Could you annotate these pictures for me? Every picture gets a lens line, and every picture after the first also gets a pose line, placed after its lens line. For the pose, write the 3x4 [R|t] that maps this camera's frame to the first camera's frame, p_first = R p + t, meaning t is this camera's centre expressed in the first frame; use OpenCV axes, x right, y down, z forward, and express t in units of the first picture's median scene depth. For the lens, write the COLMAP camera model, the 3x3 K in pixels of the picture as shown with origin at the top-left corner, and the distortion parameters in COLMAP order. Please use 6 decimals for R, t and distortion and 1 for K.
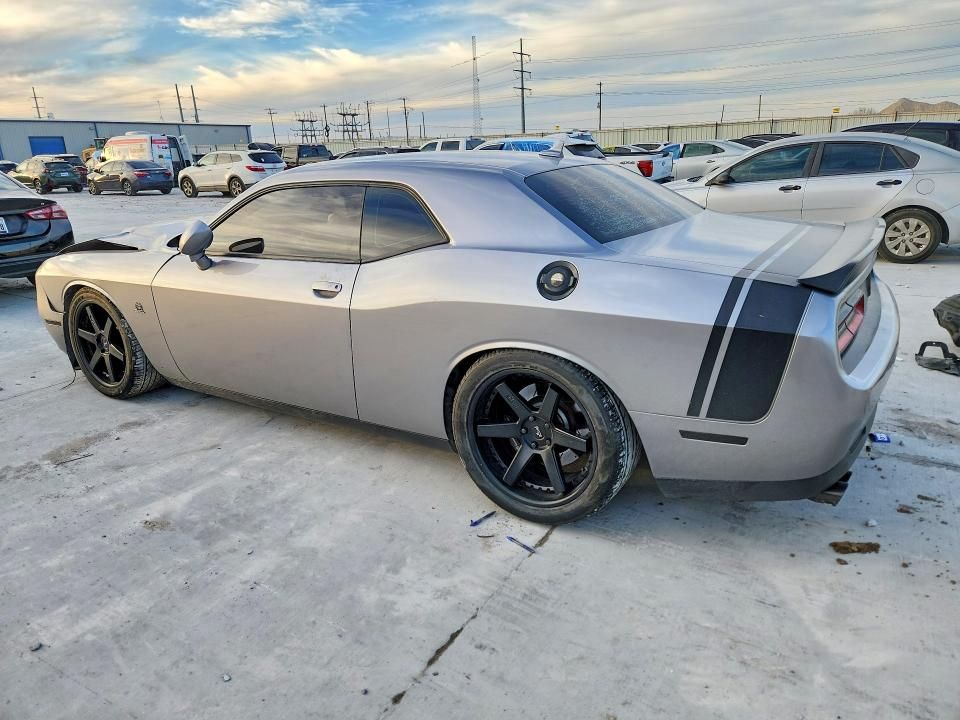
lens RADIAL K [[644.8, 0, 480.0], [0, 644.8, 360.0], [0, 0, 1]] dist [0.008873, -0.001907]
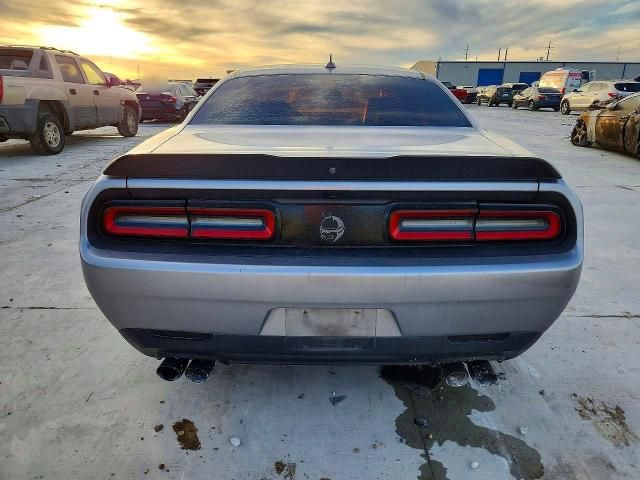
lens RADIAL K [[429.8, 0, 320.0], [0, 429.8, 240.0], [0, 0, 1]] dist [0.008873, -0.001907]
pose [[0.542251, 0.319268, -0.777194, 1.106988], [-0.288907, 0.939441, 0.184347, -0.198692], [0.788984, 0.124574, 0.601652, 0.680365]]
